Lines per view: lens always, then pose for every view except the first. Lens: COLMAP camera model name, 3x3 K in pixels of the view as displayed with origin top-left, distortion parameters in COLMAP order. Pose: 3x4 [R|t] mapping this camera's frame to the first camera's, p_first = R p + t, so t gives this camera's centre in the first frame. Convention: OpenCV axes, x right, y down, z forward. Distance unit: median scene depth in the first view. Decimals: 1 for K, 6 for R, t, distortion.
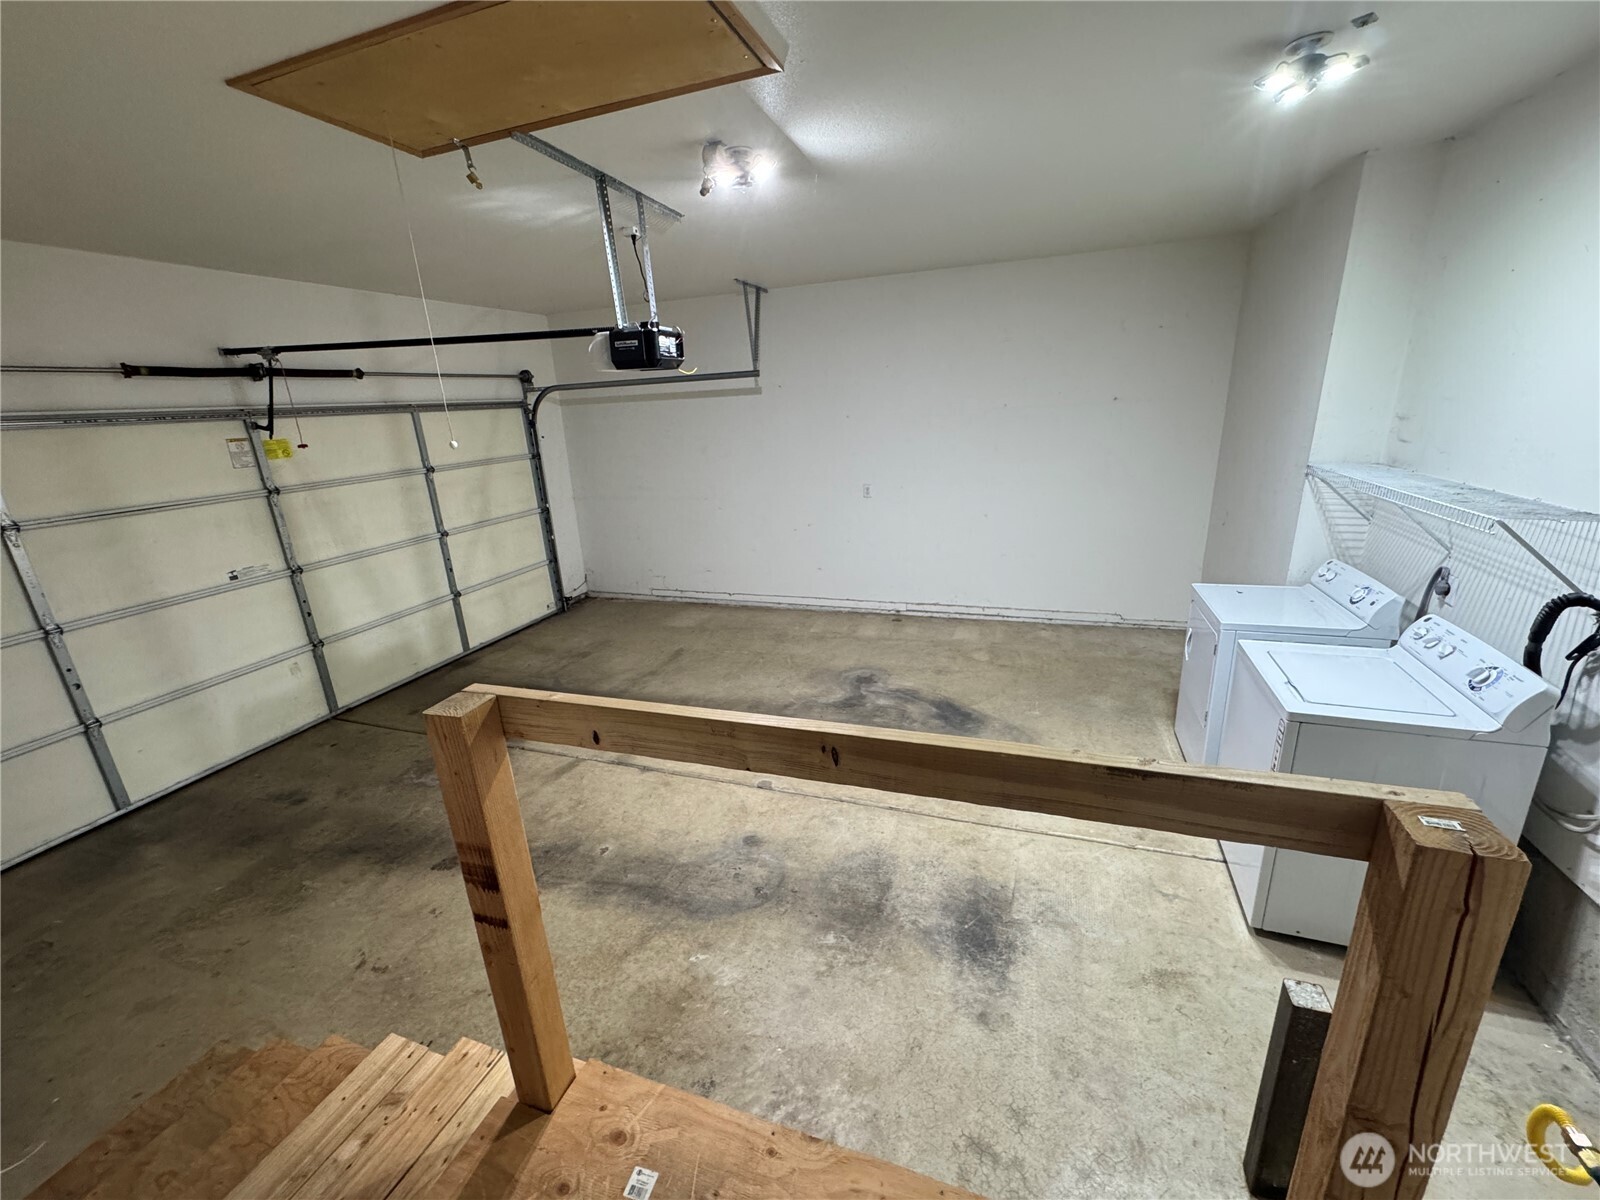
lens RADIAL K [[641.5, 0, 797.3], [0, 641.5, 597.2], [0, 0, 1]] dist [-0.002812, 0.000183]
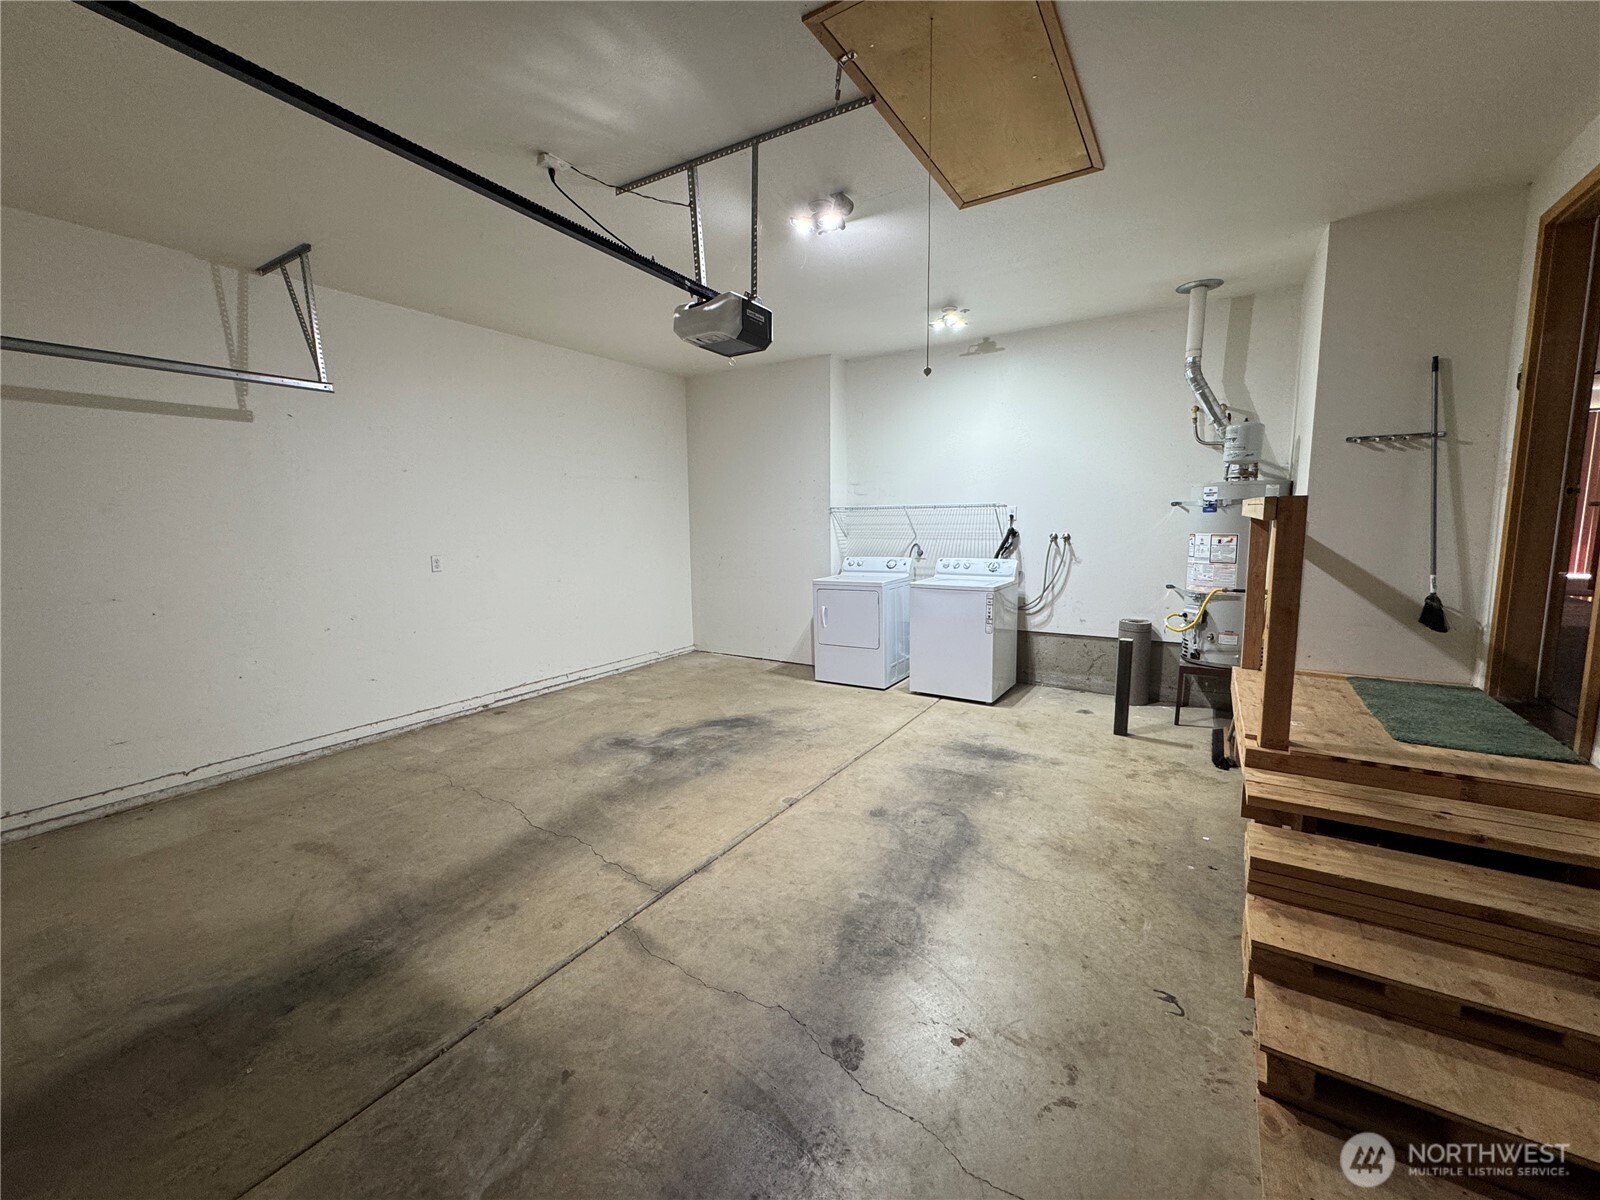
lens RADIAL K [[641.5, 0, 793.9], [0, 641.5, 601.8], [0, 0, 1]] dist [-0.002812, 0.000183]
pose [[0.223576, -0.076266, 0.971698, -0.682104], [0.289459, 0.957152, 0.008523, 0.001962], [-0.930713, 0.279362, 0.236072, 0.492586]]
